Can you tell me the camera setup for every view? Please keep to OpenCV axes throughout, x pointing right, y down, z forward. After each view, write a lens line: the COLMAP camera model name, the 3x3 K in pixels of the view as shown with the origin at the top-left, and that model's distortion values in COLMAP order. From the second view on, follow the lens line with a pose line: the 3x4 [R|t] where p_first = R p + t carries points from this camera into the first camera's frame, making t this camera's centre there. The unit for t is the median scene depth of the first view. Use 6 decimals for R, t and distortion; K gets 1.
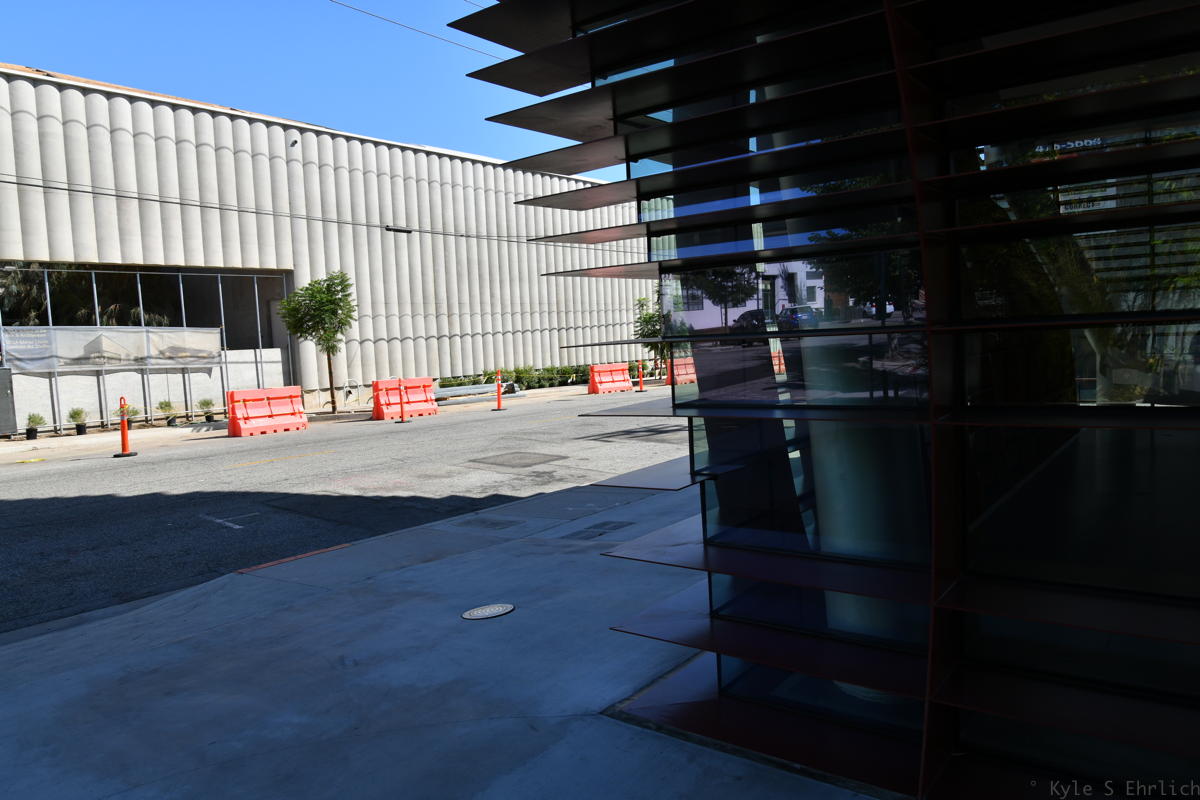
lens RADIAL K [[825.9, 0, 596.7], [0, 825.9, 410.6], [0, 0, 1]] dist [-0.033637, 0.001307]
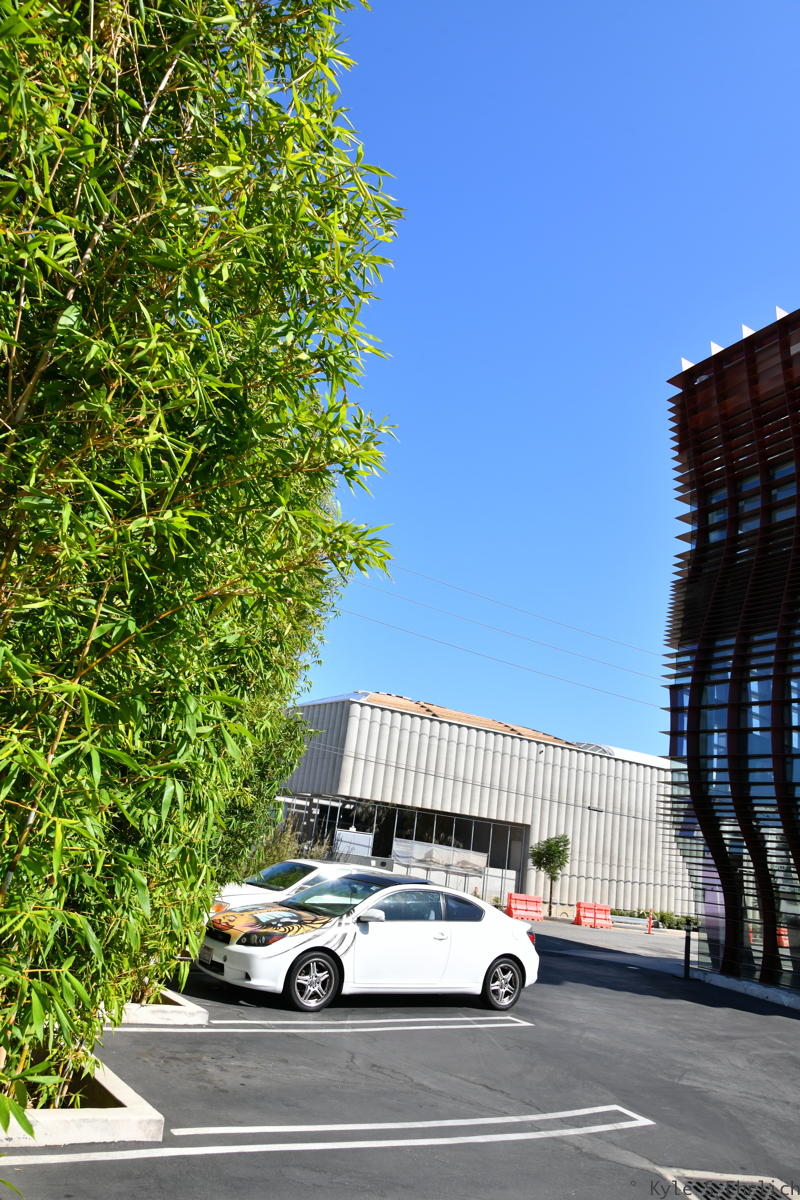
lens RADIAL K [[825.9, 0, 394.3], [0, 825.9, 605.0], [0, 0, 1]] dist [-0.033637, 0.001307]
pose [[0.908486, 0.040836, -0.415916, 0.068546], [-0.198929, 0.917490, -0.344440, 0.057360], [0.367534, 0.395657, 0.841650, -0.773822]]
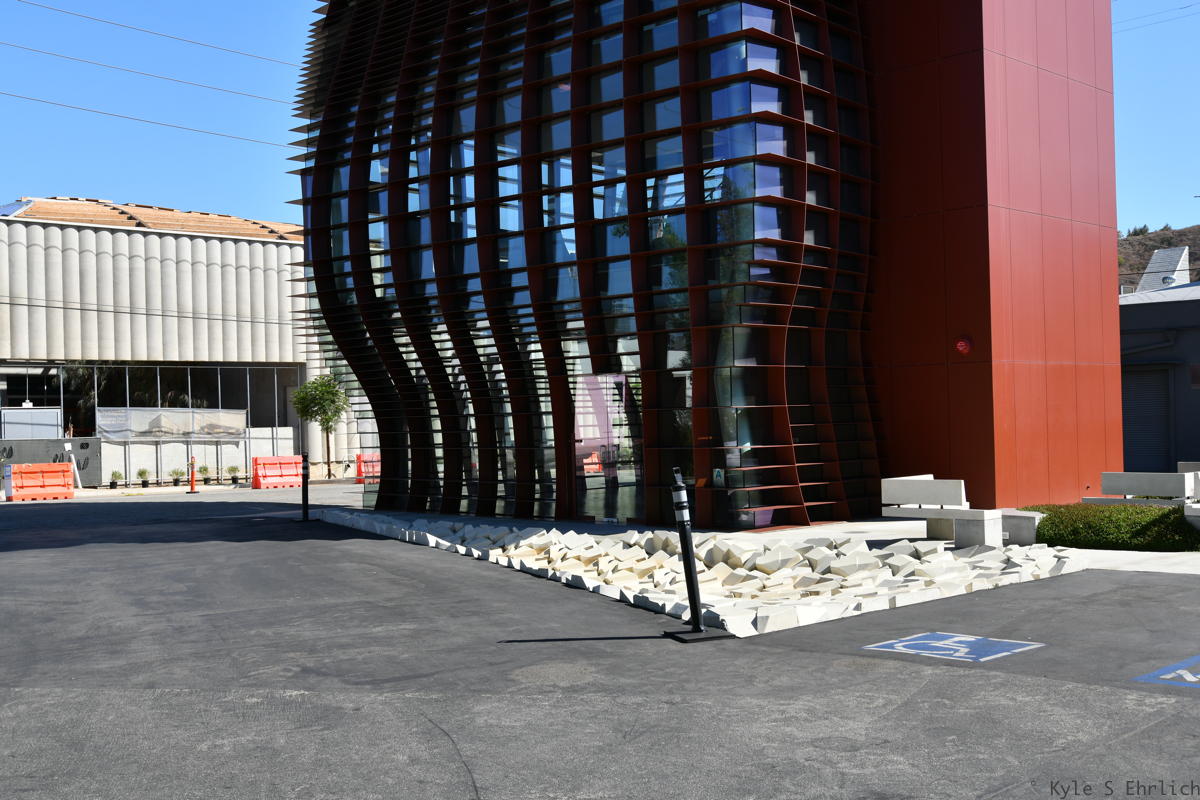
lens RADIAL K [[1293.0, 0, 604.4], [0, 1293.0, 417.8], [0, 0, 1]] dist [-0.024465, -0.005548]
pose [[0.990097, 0.020570, -0.138868, 0.359636], [-0.032208, 0.996105, -0.082085, 0.055679], [0.136638, 0.085745, 0.986903, -0.878268]]
